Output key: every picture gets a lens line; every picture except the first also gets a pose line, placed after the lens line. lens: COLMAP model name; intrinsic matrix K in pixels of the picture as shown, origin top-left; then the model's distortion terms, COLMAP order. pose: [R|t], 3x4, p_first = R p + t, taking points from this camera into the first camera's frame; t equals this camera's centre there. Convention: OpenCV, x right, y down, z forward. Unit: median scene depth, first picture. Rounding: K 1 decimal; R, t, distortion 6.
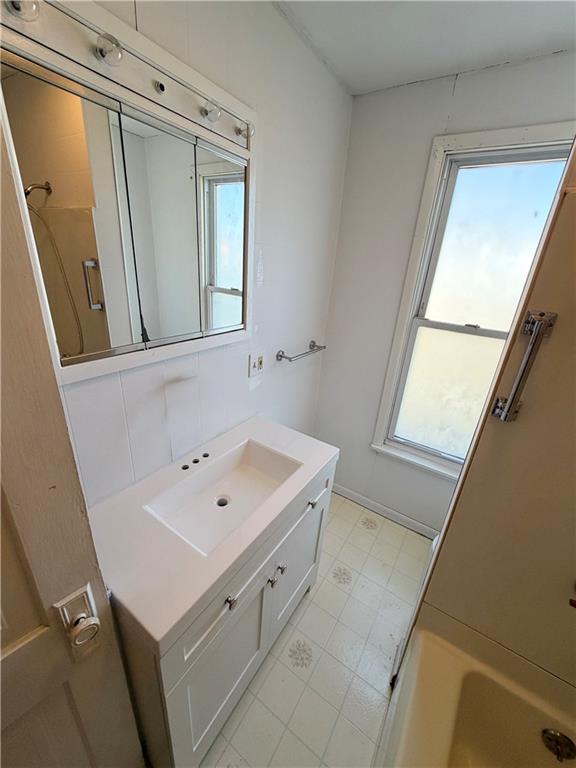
lens RADIAL K [[304.3, 0, 288.7], [0, 304.3, 383.0], [0, 0, 1]] dist [0.000801, -0.000553]
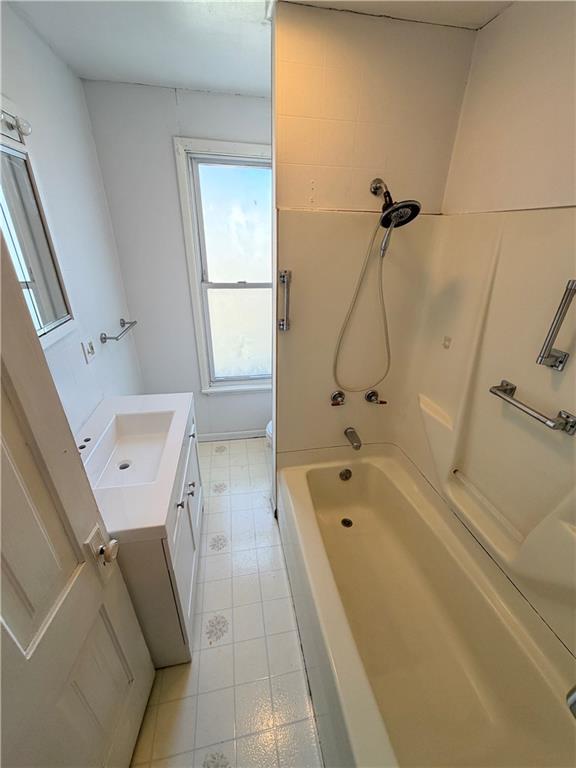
lens RADIAL K [[304.3, 0, 286.9], [0, 304.3, 382.8], [0, 0, 1]] dist [0.000801, -0.000553]
pose [[0.722216, -0.349942, 0.596611, -0.289896], [0.283870, 0.936540, 0.205695, 0.022246], [-0.630732, 0.020804, 0.775722, -0.255701]]
